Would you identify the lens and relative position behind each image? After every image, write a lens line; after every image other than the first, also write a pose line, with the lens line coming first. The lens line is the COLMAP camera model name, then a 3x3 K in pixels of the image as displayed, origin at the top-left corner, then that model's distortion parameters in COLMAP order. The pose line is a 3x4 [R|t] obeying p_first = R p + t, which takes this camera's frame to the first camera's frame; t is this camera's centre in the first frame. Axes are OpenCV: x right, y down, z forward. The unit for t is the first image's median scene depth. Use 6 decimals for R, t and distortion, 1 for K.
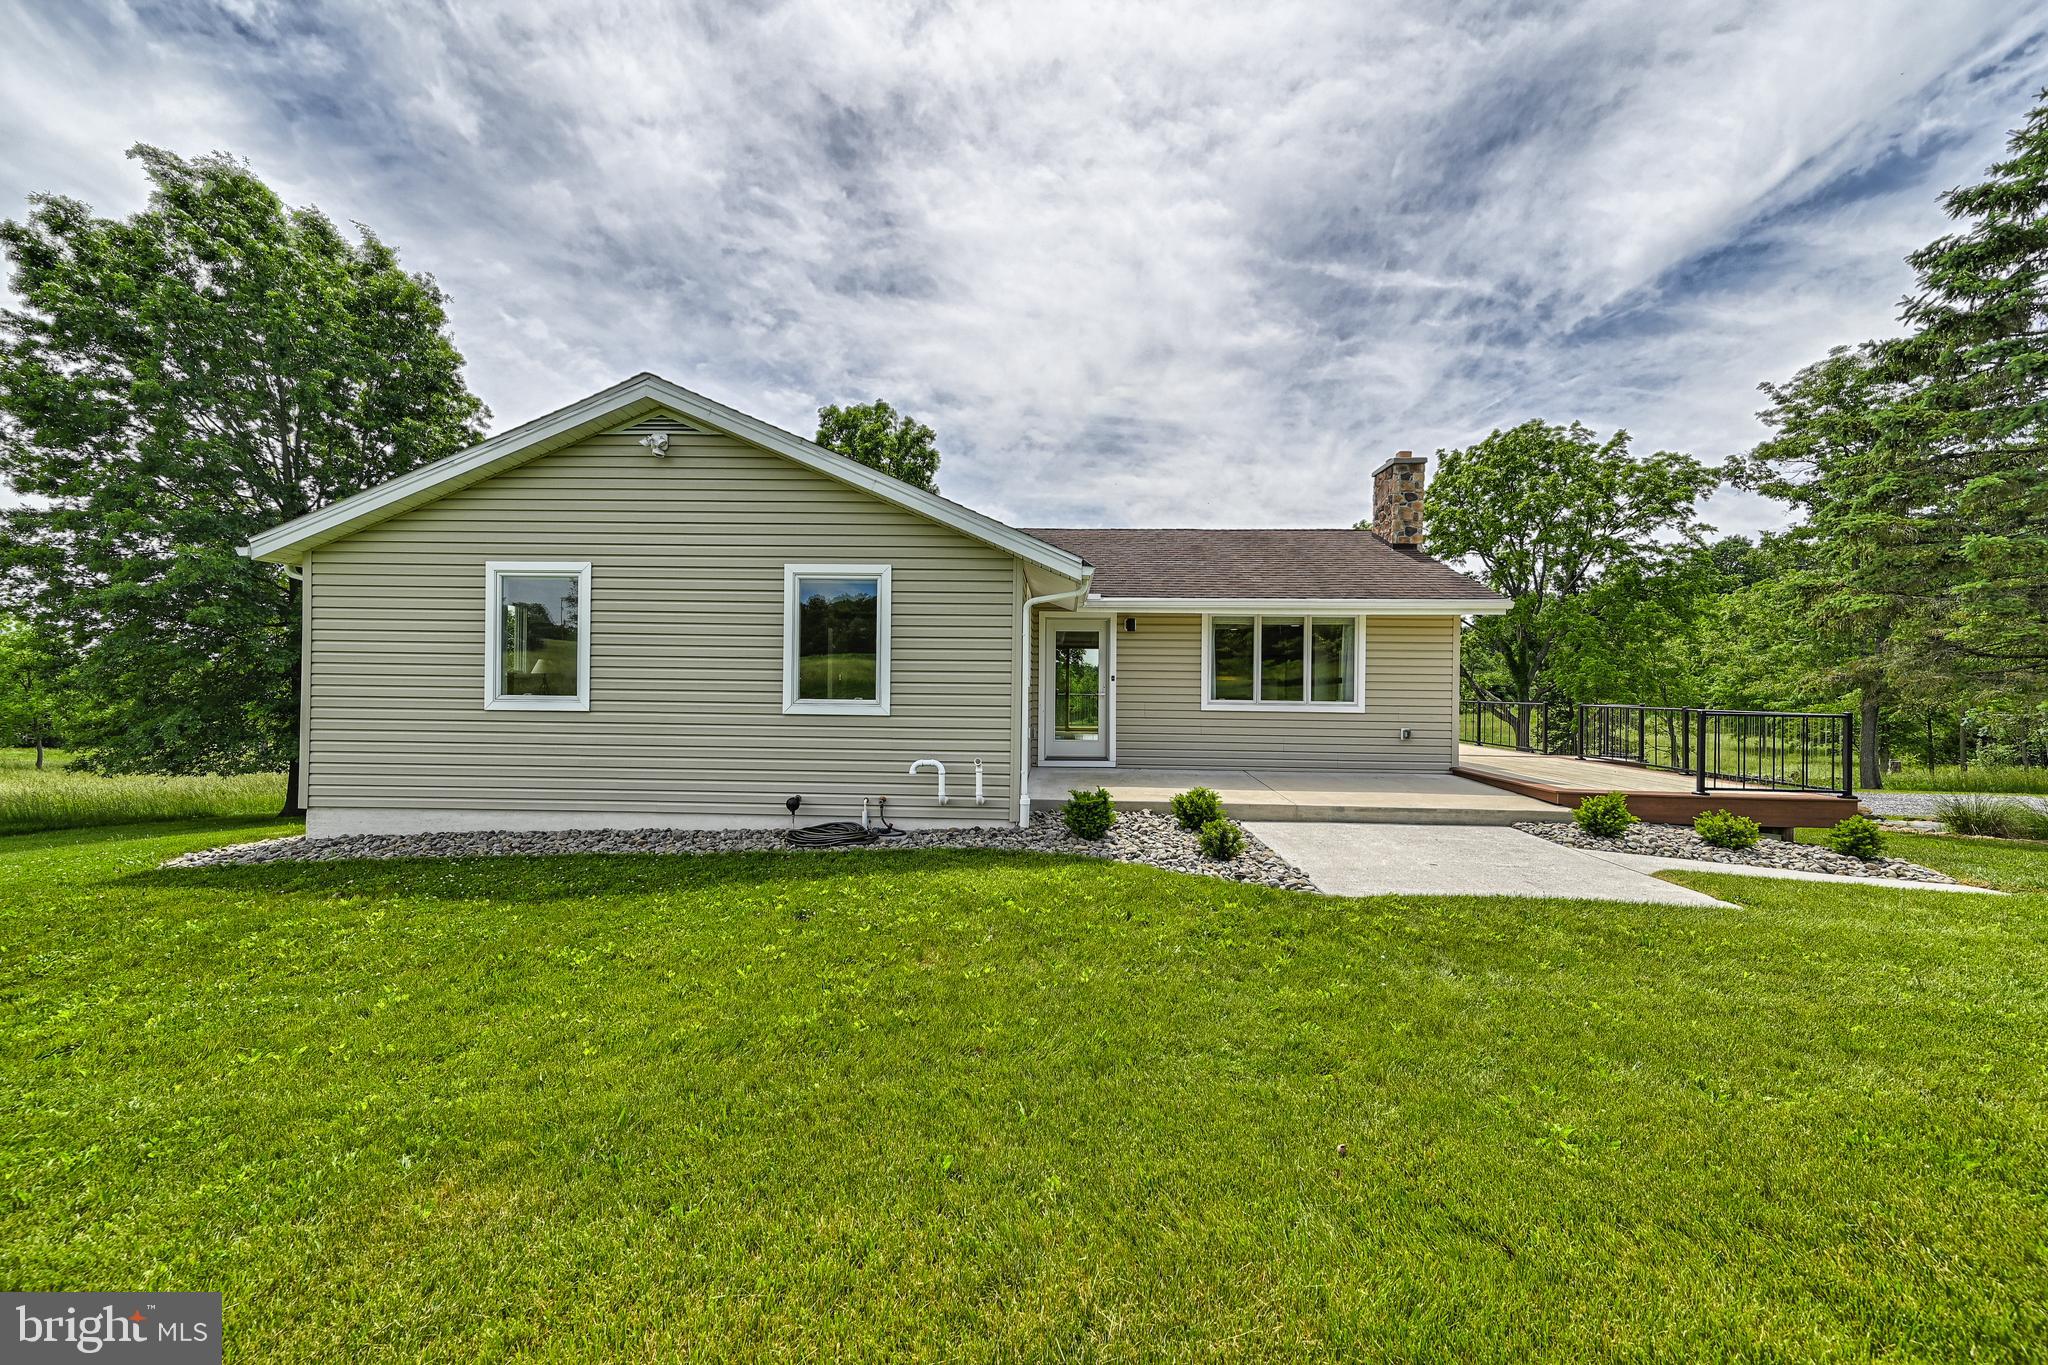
lens RADIAL K [[806.8, 0, 1019.3], [0, 806.8, 682.4], [0, 0, 1]] dist [0.024664, 0.002107]
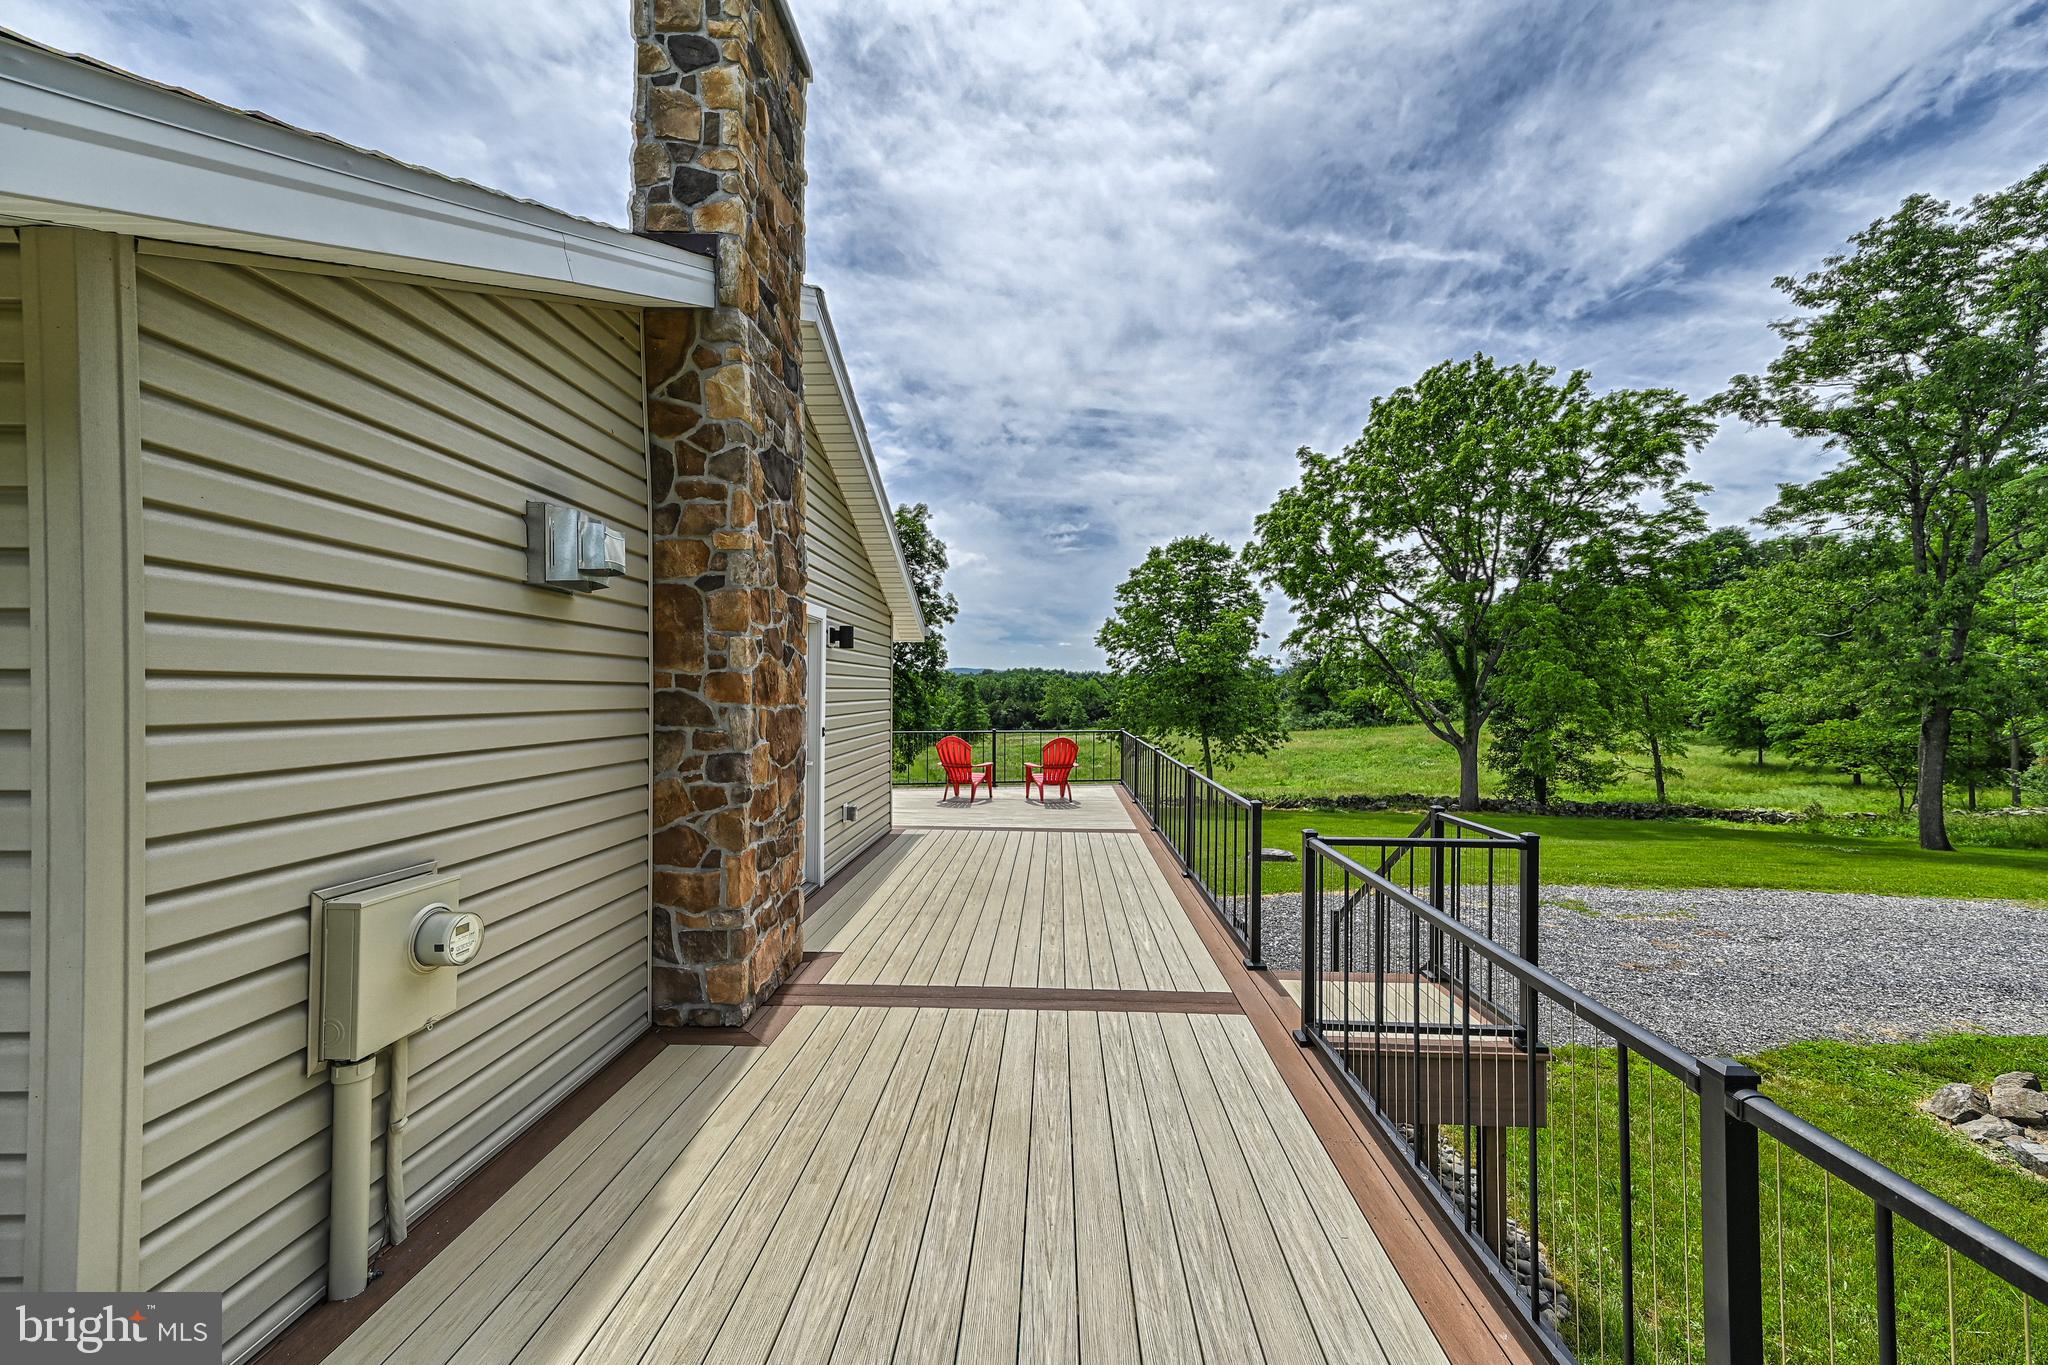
lens RADIAL K [[806.8, 0, 1027.5], [0, 806.8, 670.5], [0, 0, 1]] dist [0.024664, 0.002107]
pose [[0.999858, -0.001826, 0.016724, 0.028170], [0.002206, 0.999739, -0.022722, -0.001109], [-0.016678, 0.022756, 0.999602, 0.099177]]
